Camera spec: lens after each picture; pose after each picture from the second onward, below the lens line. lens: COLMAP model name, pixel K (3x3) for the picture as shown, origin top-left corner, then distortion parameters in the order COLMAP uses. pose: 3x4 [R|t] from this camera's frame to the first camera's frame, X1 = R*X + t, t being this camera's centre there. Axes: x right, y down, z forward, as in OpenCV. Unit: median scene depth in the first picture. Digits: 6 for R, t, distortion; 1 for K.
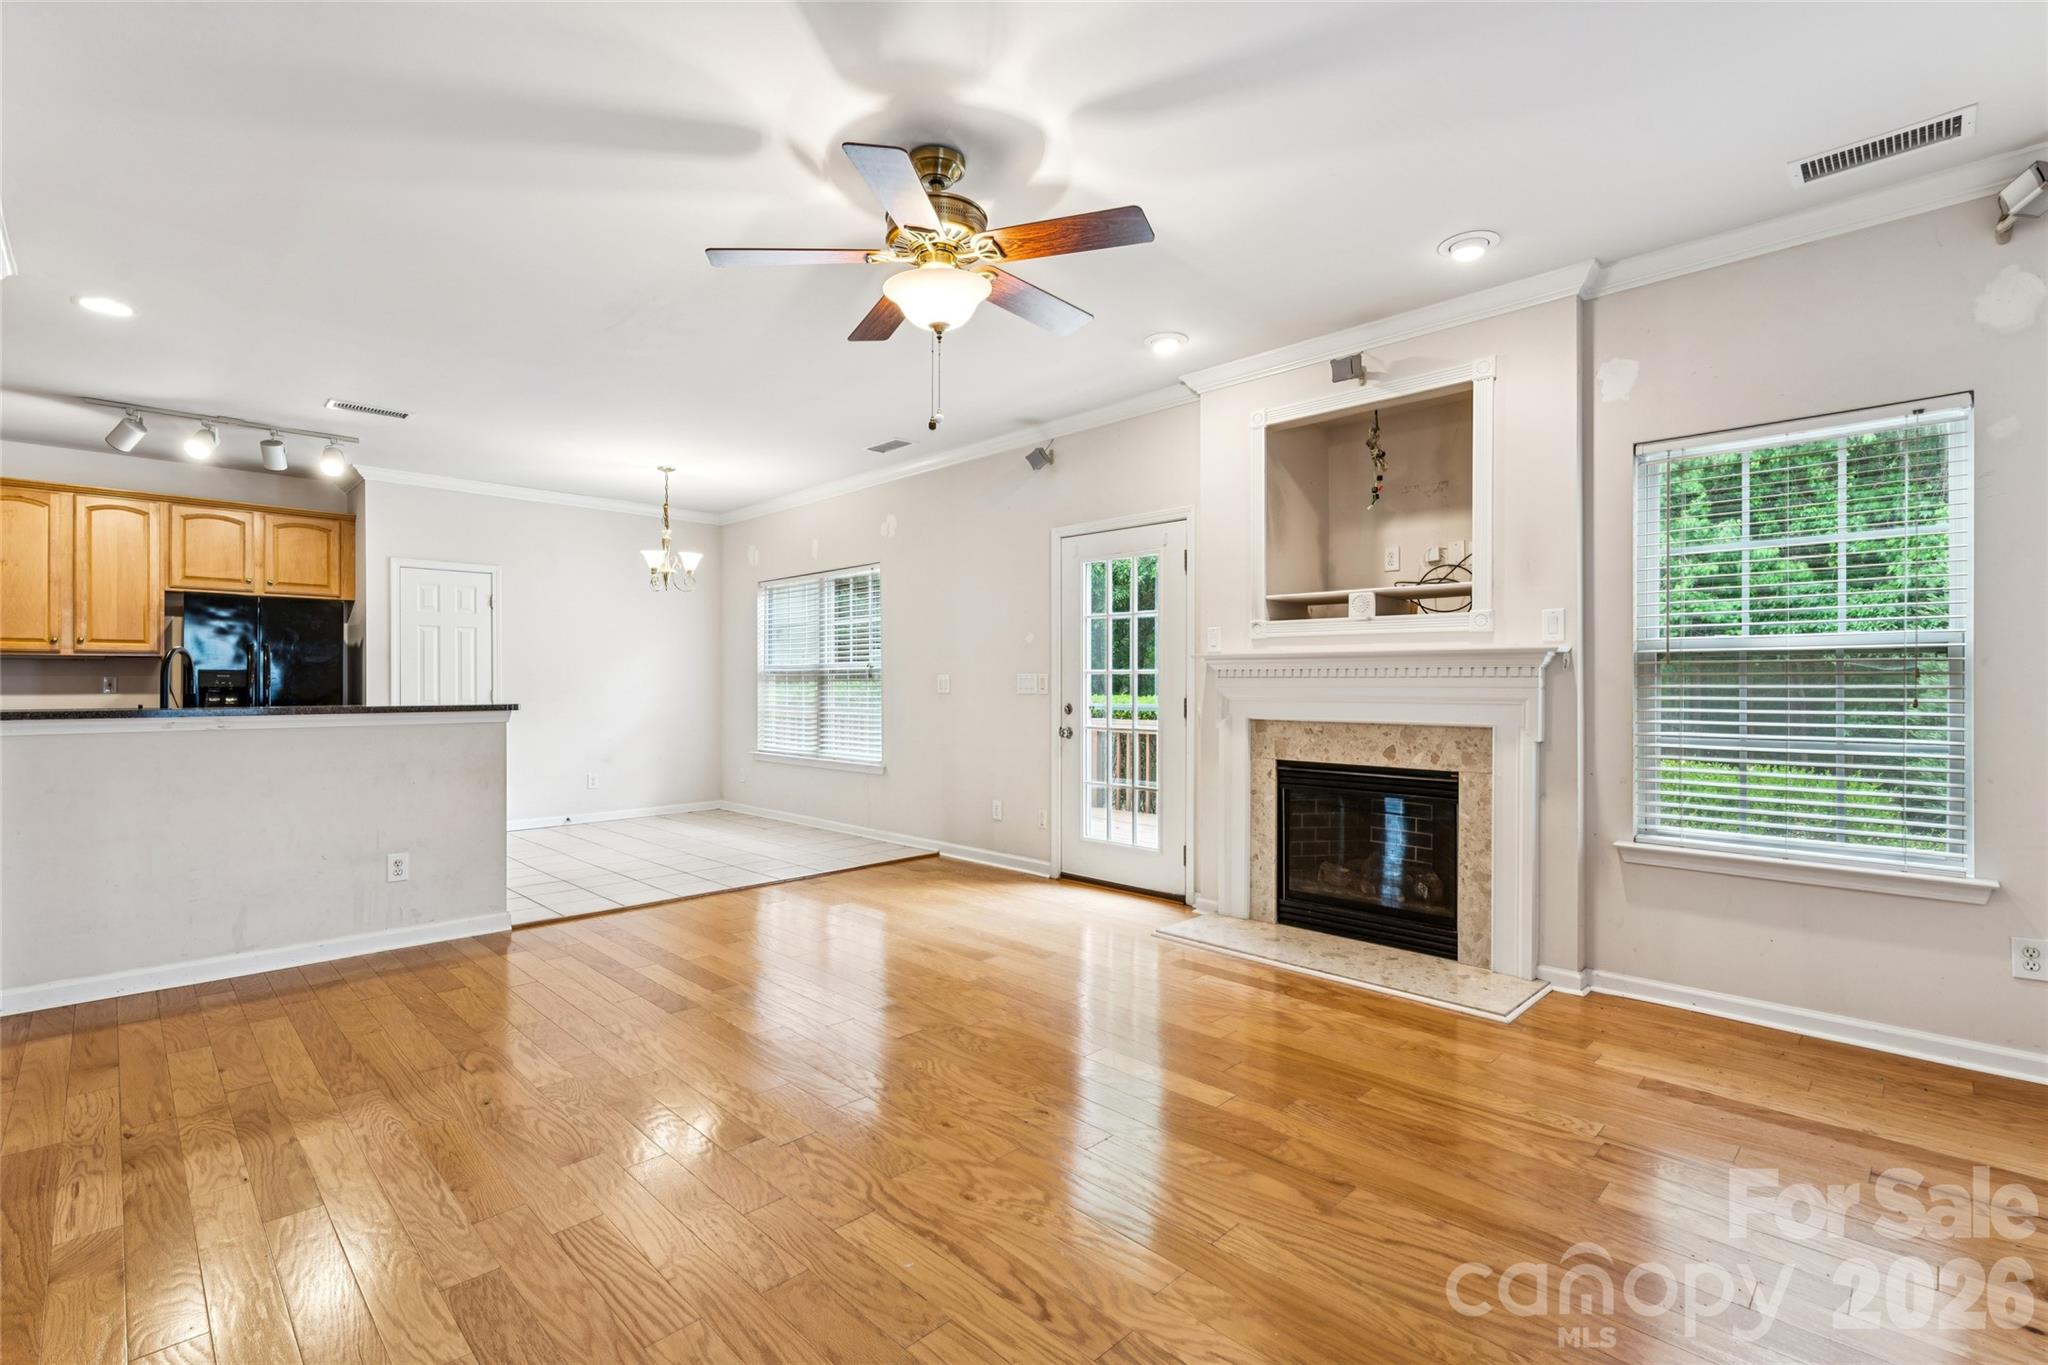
lens RADIAL K [[929.4, 0, 1021.1], [0, 929.4, 687.0], [0, 0, 1]] dist [-0.002105, 0.000411]
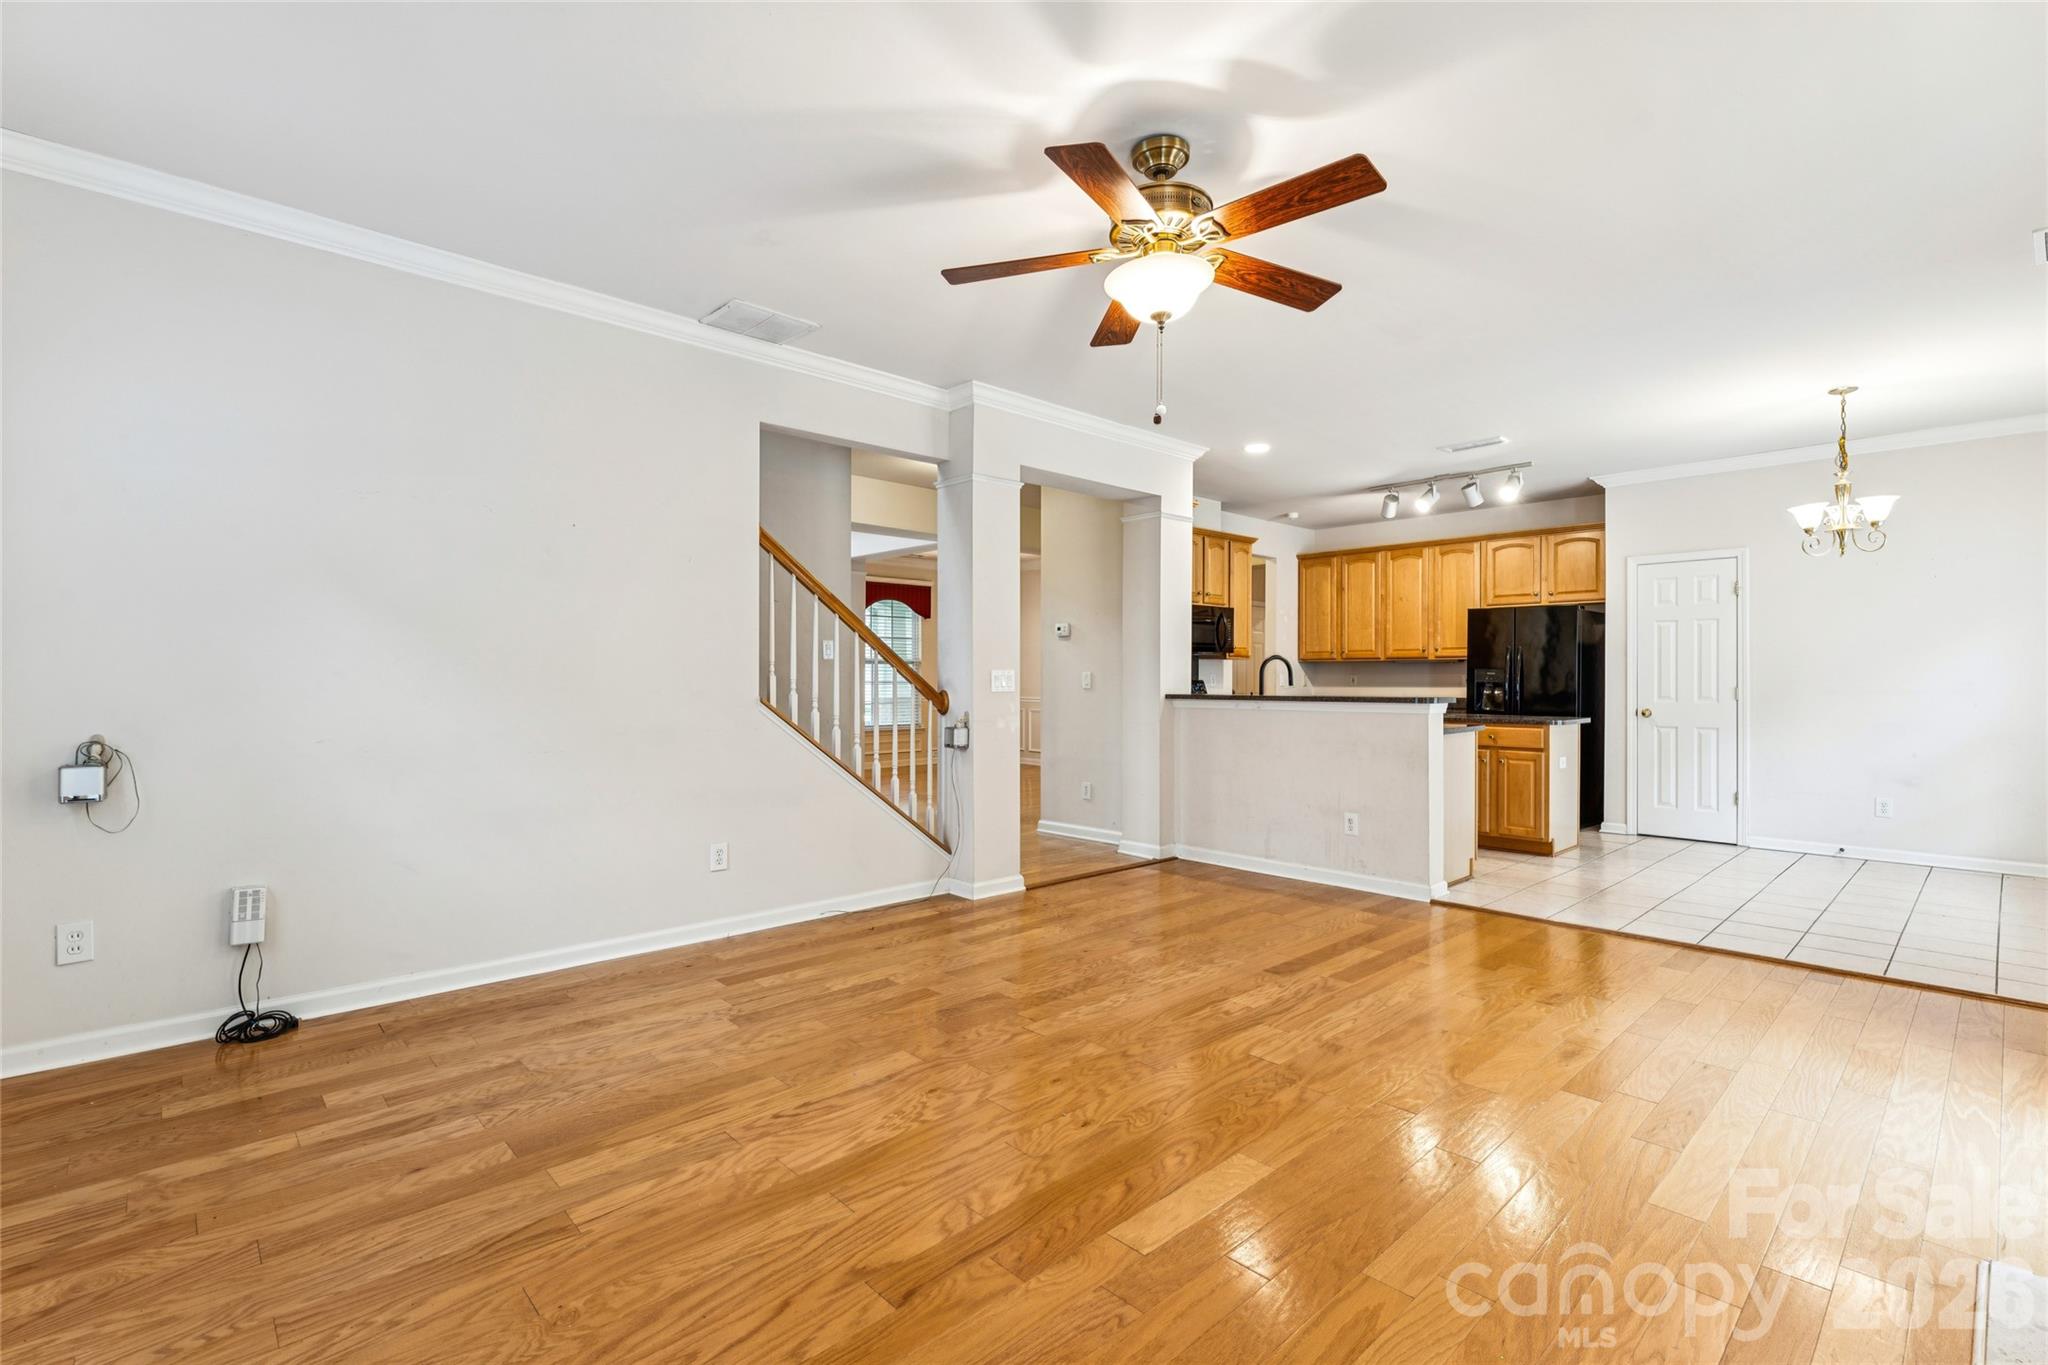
lens RADIAL K [[929.4, 0, 1027.5], [0, 929.4, 683.1], [0, 0, 1]] dist [-0.002105, 0.000411]
pose [[-0.028666, 0.004692, -0.999578, 0.606358], [-0.005646, 0.999972, 0.004856, -0.001682], [0.999573, 0.005783, -0.028638, 0.595597]]
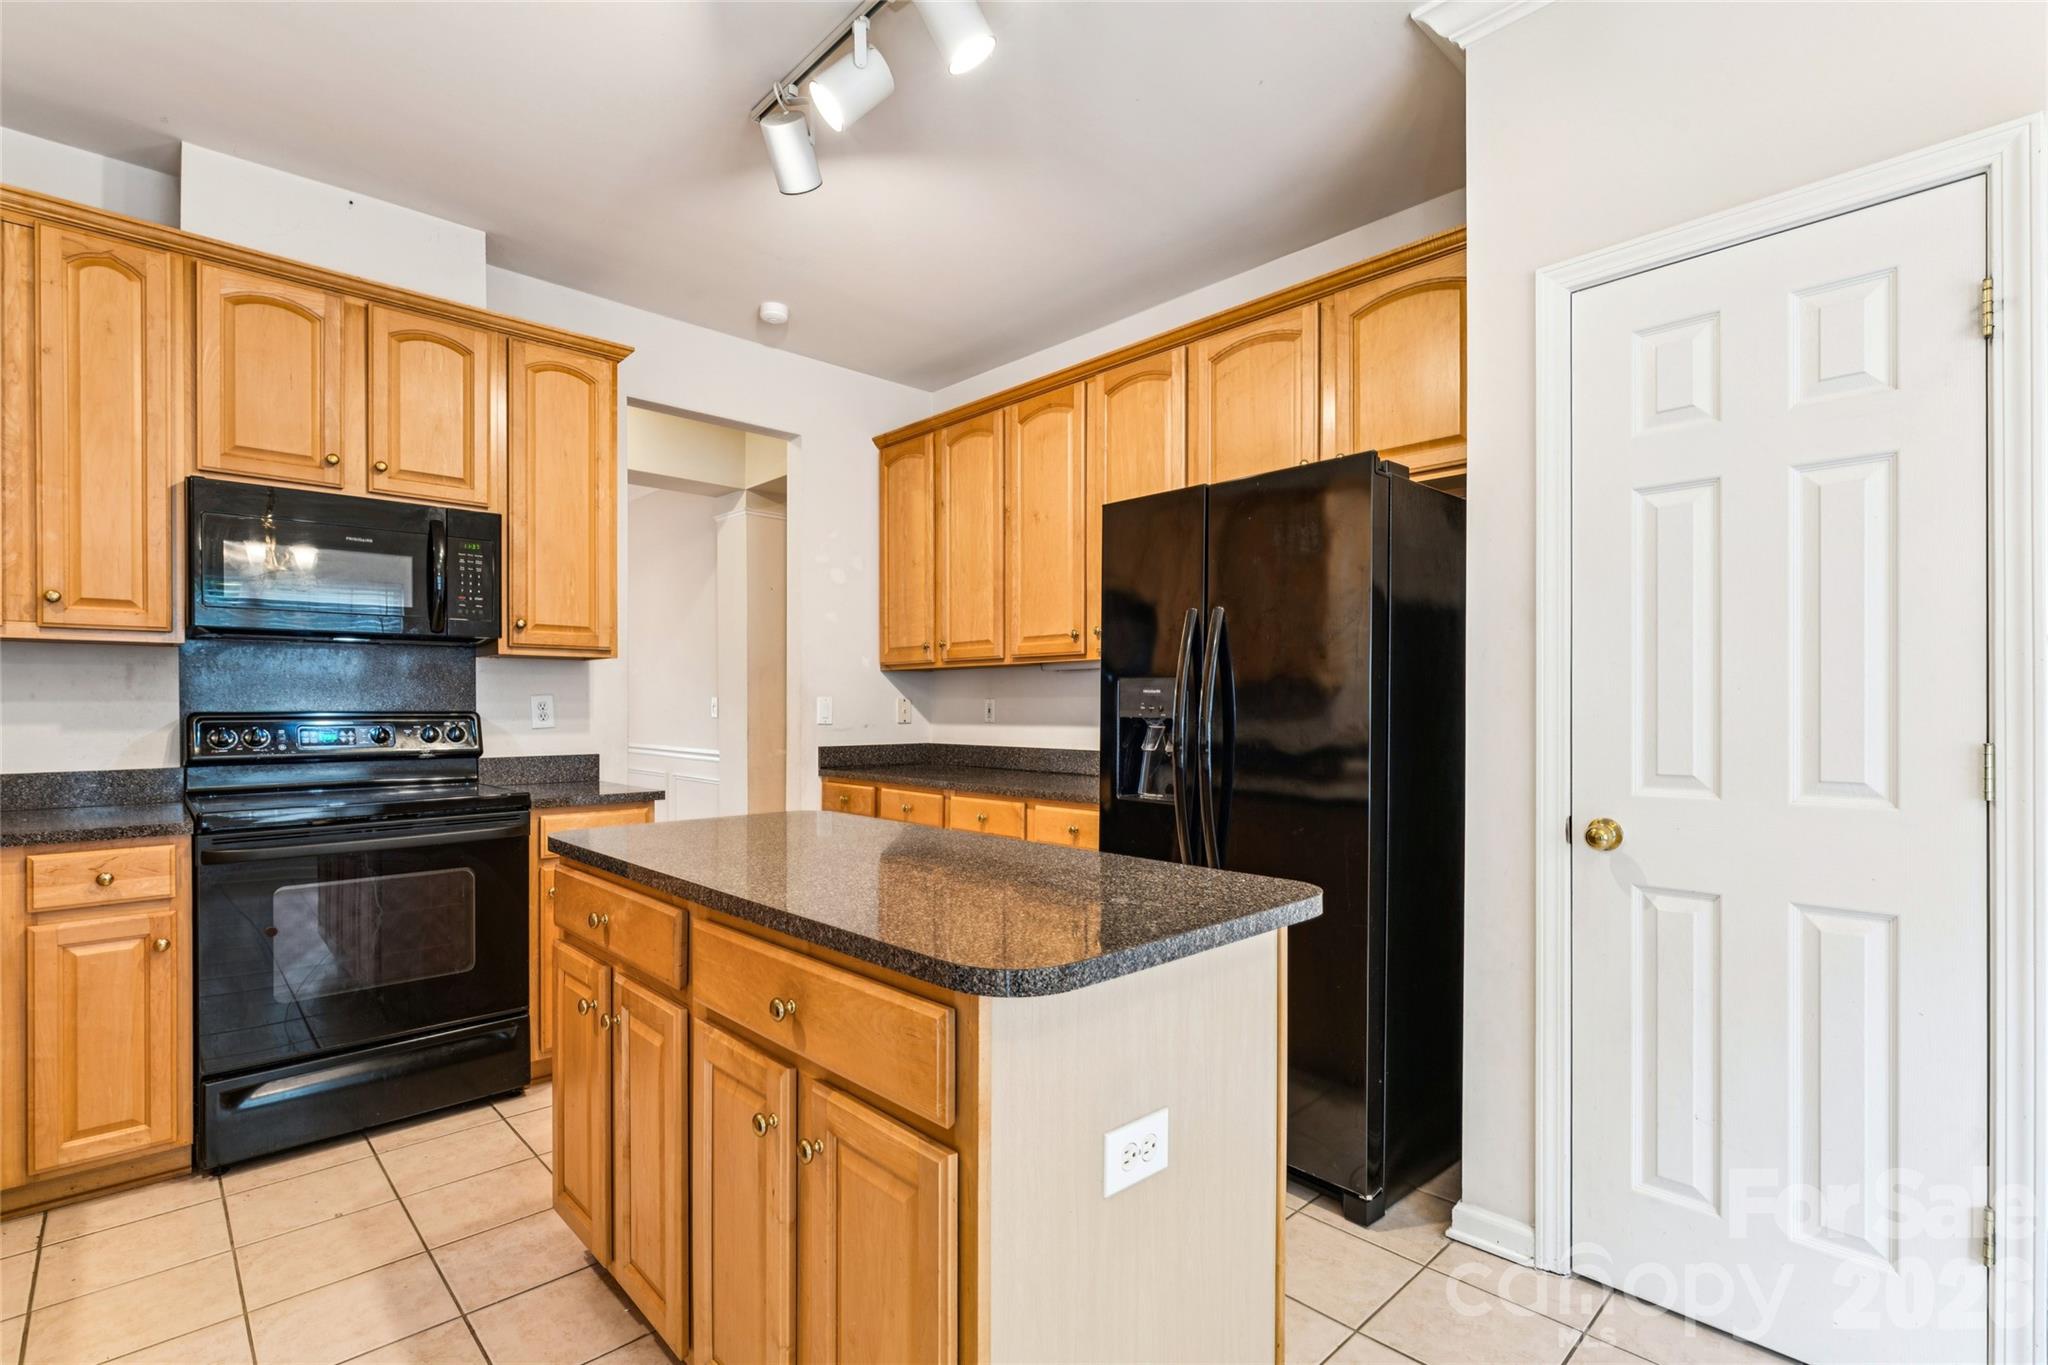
lens RADIAL K [[929.4, 0, 1049.6], [0, 929.4, 714.5], [0, 0, 1]] dist [-0.002105, 0.000411]
pose [[-0.004924, 0.007642, -0.999959, -0.639867], [-0.003888, 0.999963, 0.007661, -0.005932], [0.999980, 0.003925, -0.004894, 1.391907]]
